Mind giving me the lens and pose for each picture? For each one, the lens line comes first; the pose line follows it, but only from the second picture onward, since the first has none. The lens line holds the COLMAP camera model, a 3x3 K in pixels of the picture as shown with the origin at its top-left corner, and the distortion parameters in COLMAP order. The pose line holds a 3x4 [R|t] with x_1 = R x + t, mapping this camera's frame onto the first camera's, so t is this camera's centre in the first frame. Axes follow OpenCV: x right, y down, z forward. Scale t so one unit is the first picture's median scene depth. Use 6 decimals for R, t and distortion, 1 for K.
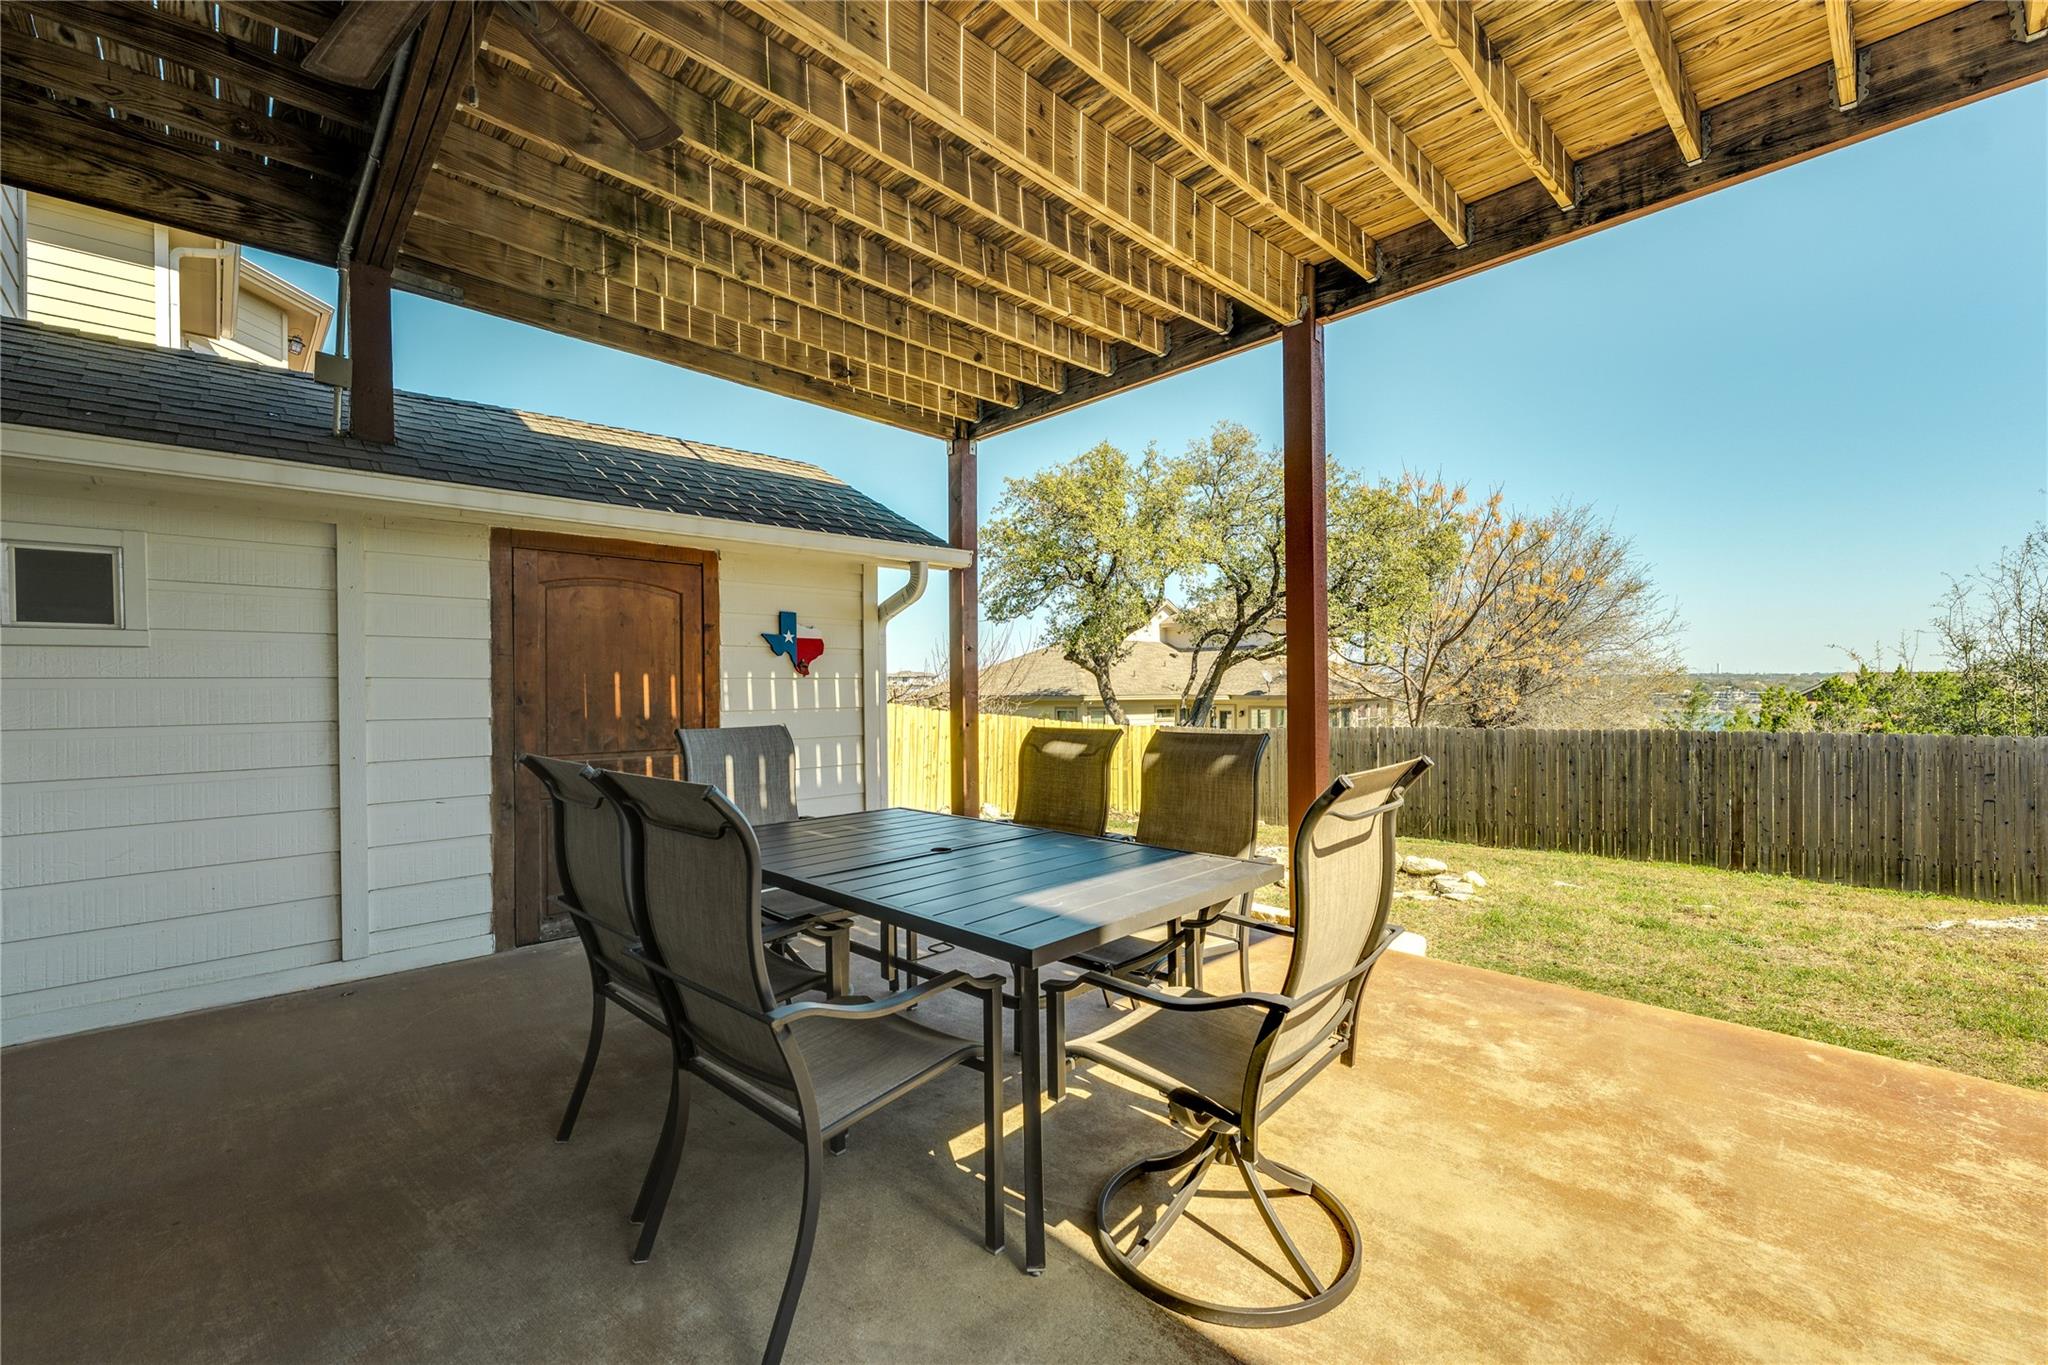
lens RADIAL K [[846.7, 0, 1016.1], [0, 846.7, 691.9], [0, 0, 1]] dist [-0.005356, -0.001566]
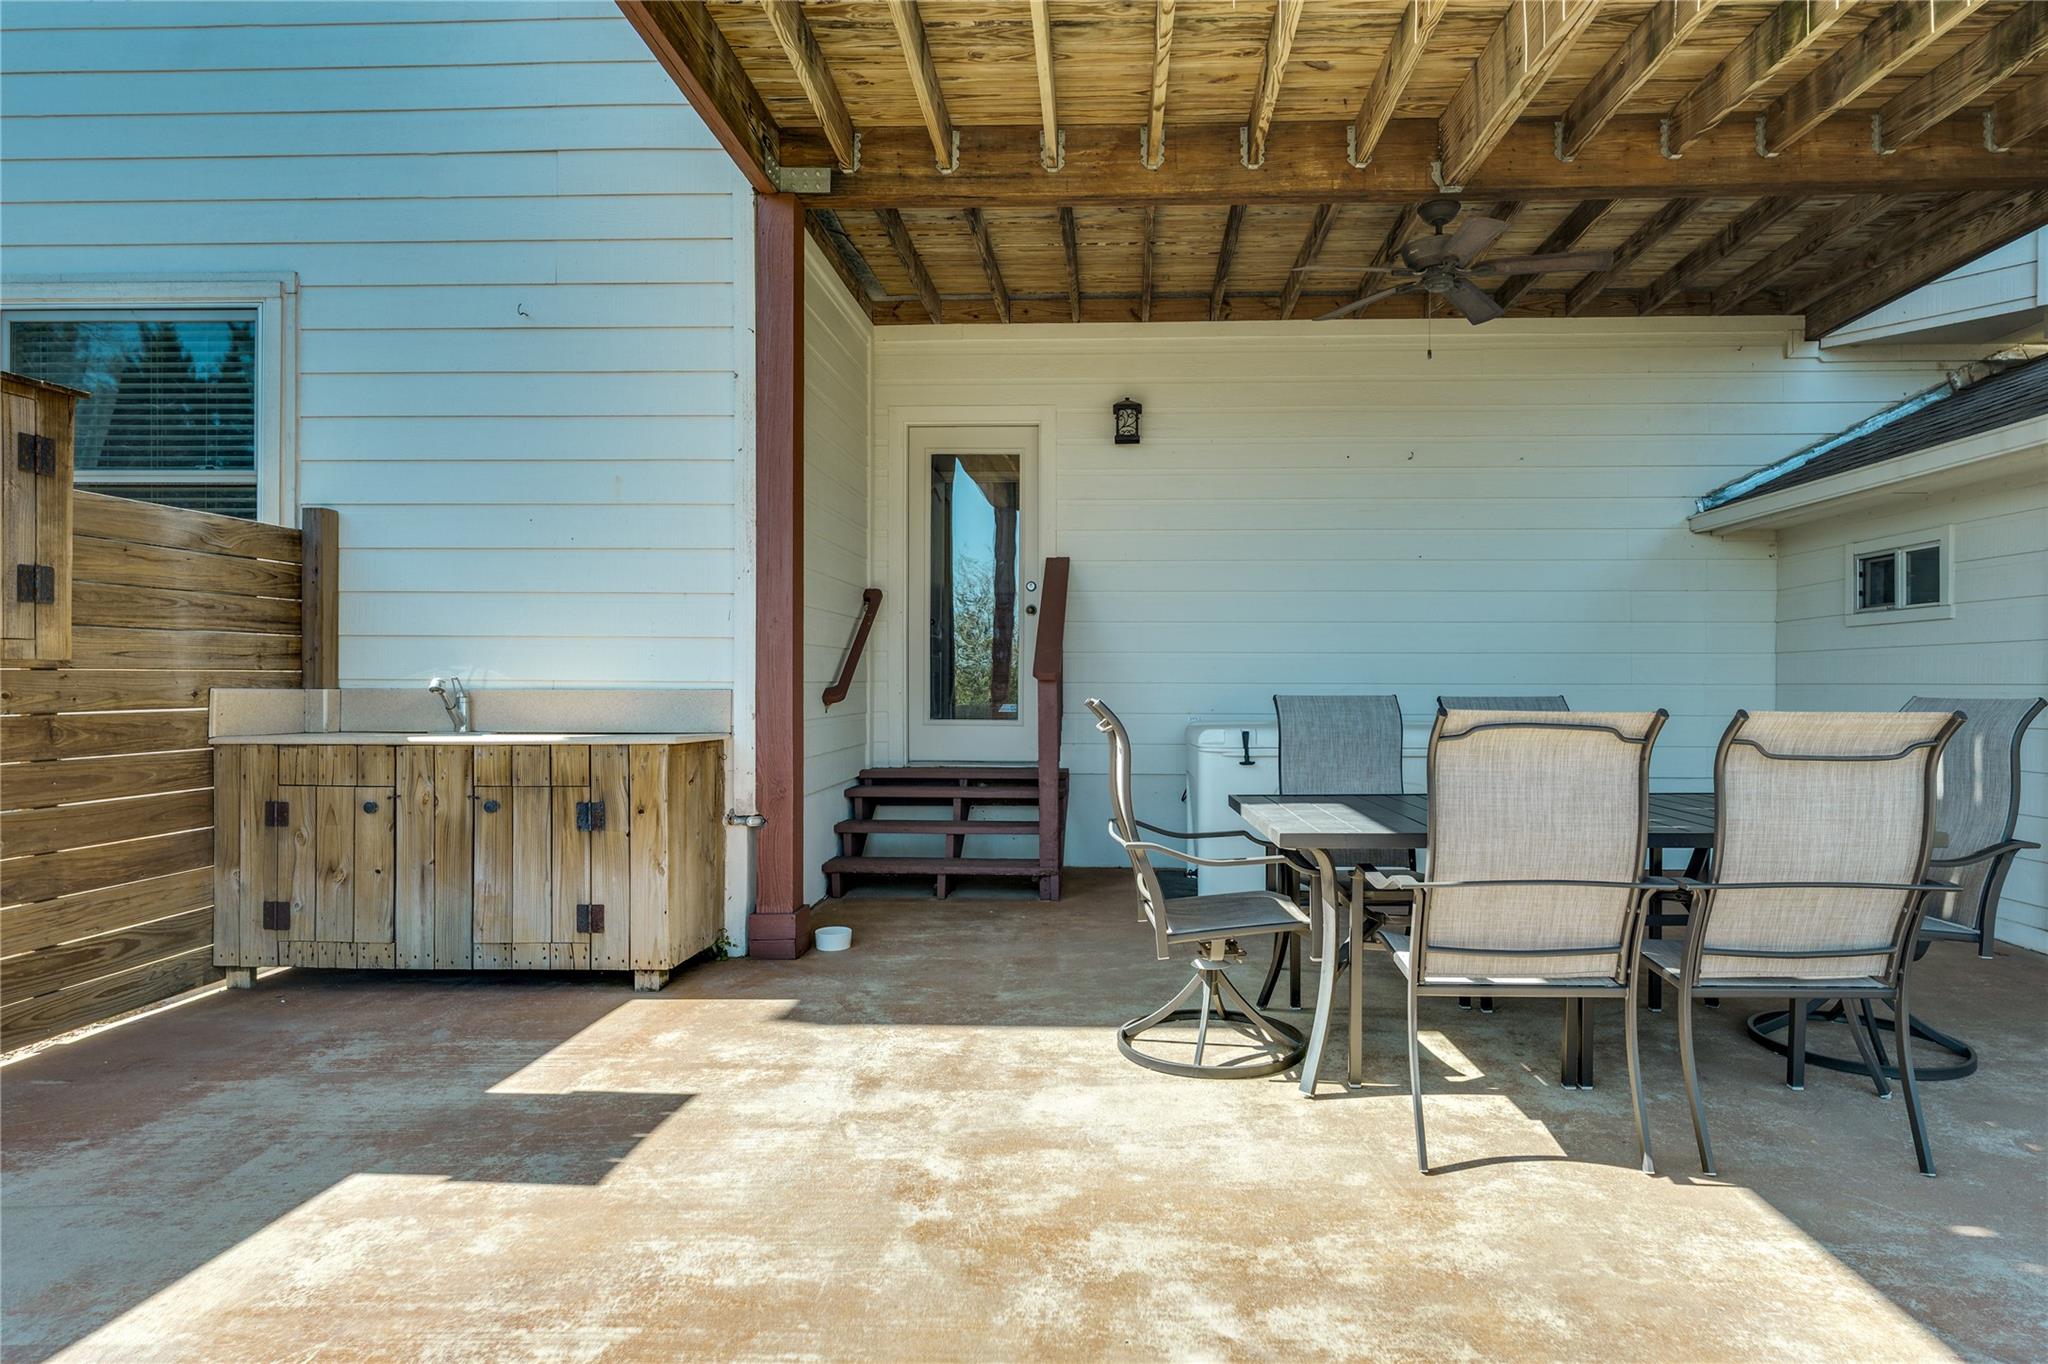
lens RADIAL K [[1140.0, 0, 1029.5], [0, 1140.0, 676.3], [0, 0, 1]] dist [0.003926, 0.002445]
pose [[-0.744403, 0.013299, -0.667598, 1.494870], [0.010697, 0.999911, 0.007992, 0.025756], [0.667645, -0.001192, -0.744479, 1.931186]]
